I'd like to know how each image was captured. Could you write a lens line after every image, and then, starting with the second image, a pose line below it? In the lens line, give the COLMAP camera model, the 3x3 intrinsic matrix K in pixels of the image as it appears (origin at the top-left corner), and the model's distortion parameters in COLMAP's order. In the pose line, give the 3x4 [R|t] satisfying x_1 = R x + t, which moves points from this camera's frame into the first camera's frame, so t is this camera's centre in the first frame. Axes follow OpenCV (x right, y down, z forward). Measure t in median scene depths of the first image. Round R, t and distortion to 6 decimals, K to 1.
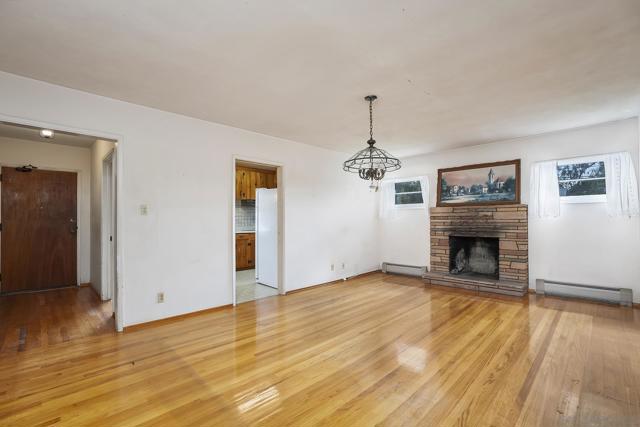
lens RADIAL K [[292.1, 0, 321.0], [0, 292.1, 218.1], [0, 0, 1]] dist [-0.034544, 0.001799]
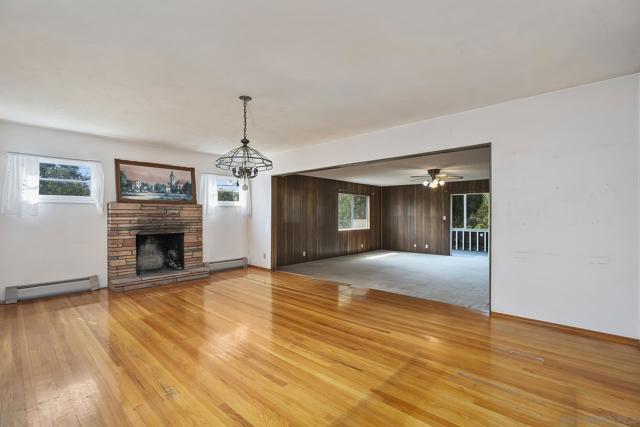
lens RADIAL K [[292.1, 0, 319.7], [0, 292.1, 214.5], [0, 0, 1]] dist [-0.034544, 0.001799]
pose [[-0.043375, 0.005988, 0.999041, -0.523664], [-0.004900, 0.999969, -0.006206, -0.000526], [-0.999047, -0.005165, -0.043344, 0.471255]]
